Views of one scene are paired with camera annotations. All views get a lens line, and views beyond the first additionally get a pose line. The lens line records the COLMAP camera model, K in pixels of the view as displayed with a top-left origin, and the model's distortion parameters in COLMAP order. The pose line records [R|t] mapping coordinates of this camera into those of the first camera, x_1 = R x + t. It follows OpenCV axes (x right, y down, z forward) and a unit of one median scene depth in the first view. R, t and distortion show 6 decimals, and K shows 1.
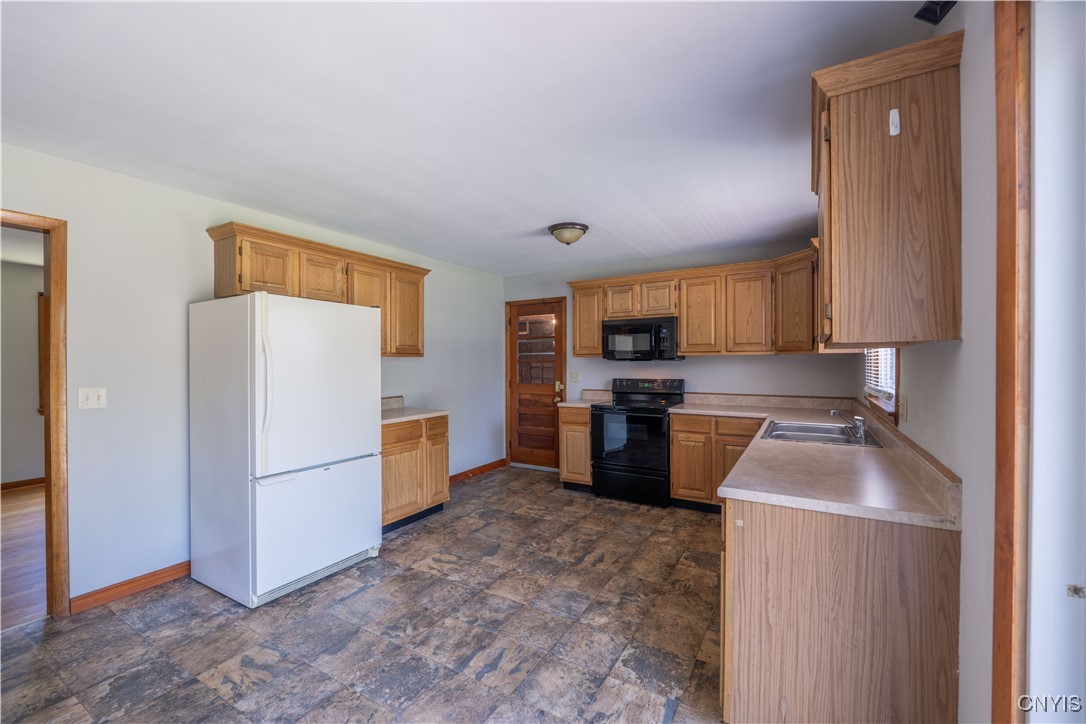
lens RADIAL K [[449.6, 0, 546.5], [0, 449.6, 366.3], [0, 0, 1]] dist [-0.000341, -0.012074]
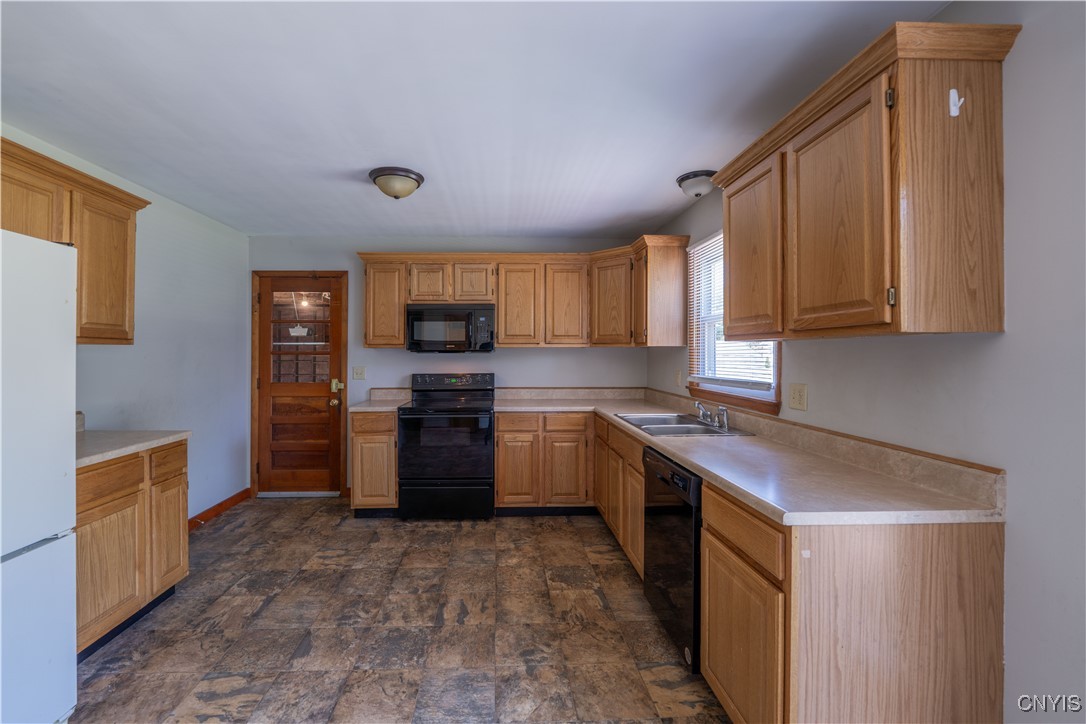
lens RADIAL K [[450.4, 0, 520.2], [0, 450.4, 353.2], [0, 0, 1]] dist [-0.000742, -0.006846]
pose [[0.842454, 0.004829, 0.538747, -0.210814], [0.002488, 0.999914, -0.012855, -0.000450], [-0.538763, 0.012170, 0.842370, 0.288670]]
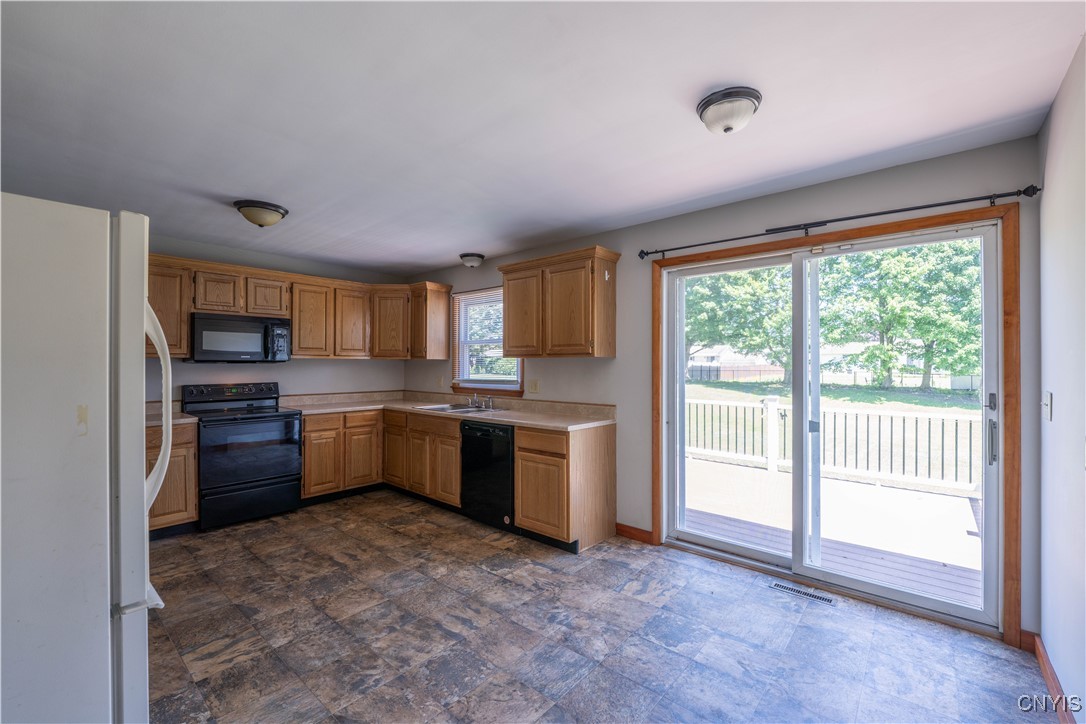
lens RADIAL K [[440.5, 0, 543.1], [0, 440.5, 366.0], [0, 0, 1]] dist [-0.000583, -0.006378]
pose [[0.180140, 0.001595, 0.983640, -0.780192], [0.008161, 0.999962, -0.003116, 0.000960], [-0.983607, 0.008589, 0.180120, 0.371820]]
